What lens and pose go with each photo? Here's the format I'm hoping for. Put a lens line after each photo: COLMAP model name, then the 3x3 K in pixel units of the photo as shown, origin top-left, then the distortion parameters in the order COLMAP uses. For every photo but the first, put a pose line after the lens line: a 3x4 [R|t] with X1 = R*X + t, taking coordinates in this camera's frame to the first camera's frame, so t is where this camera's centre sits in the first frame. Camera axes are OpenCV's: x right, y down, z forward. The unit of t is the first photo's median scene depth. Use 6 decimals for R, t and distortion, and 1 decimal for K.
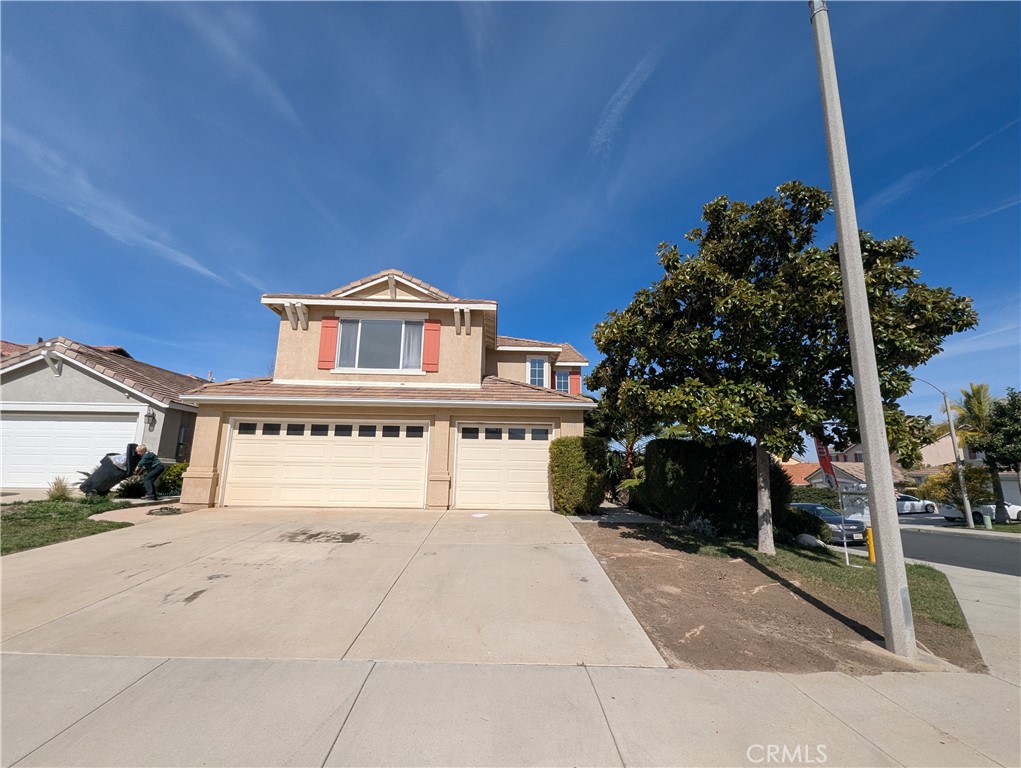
lens RADIAL K [[422.9, 0, 513.9], [0, 422.9, 388.3], [0, 0, 1]] dist [0.000054, -0.000064]
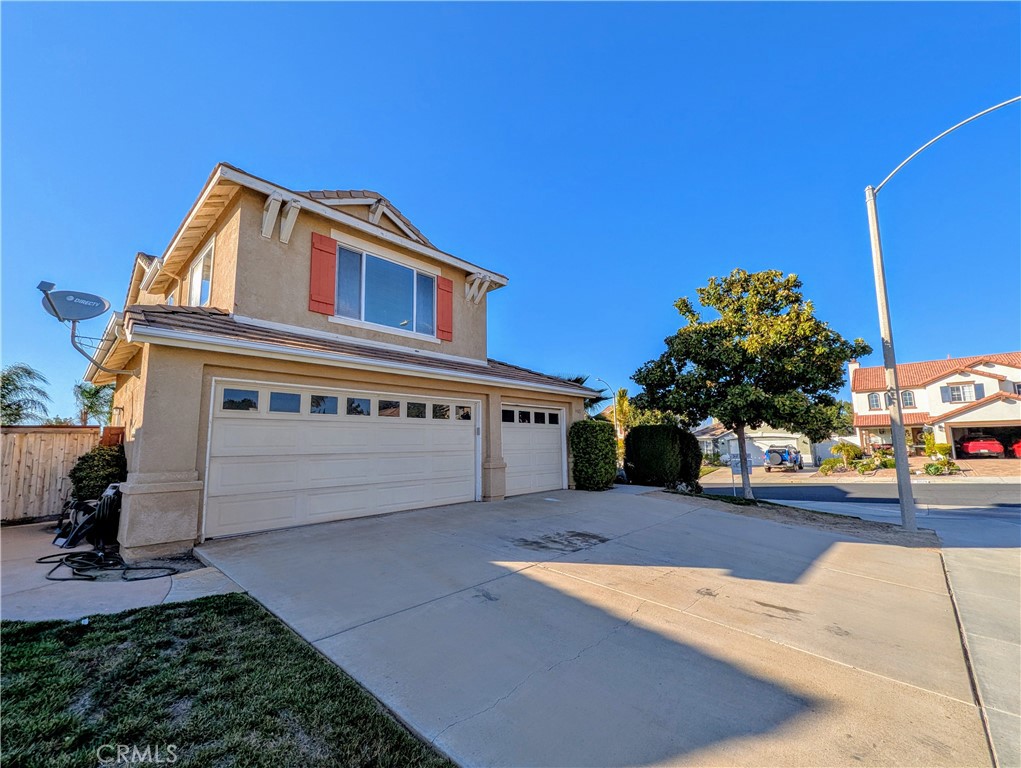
lens RADIAL K [[422.9, 0, 512.2], [0, 422.9, 387.3], [0, 0, 1]] dist [0.000054, -0.000064]
pose [[0.697407, 0.070895, 0.713160, -0.753475], [-0.118442, 0.992813, 0.017131, 0.024451], [-0.706820, -0.096415, 0.700792, 0.325668]]
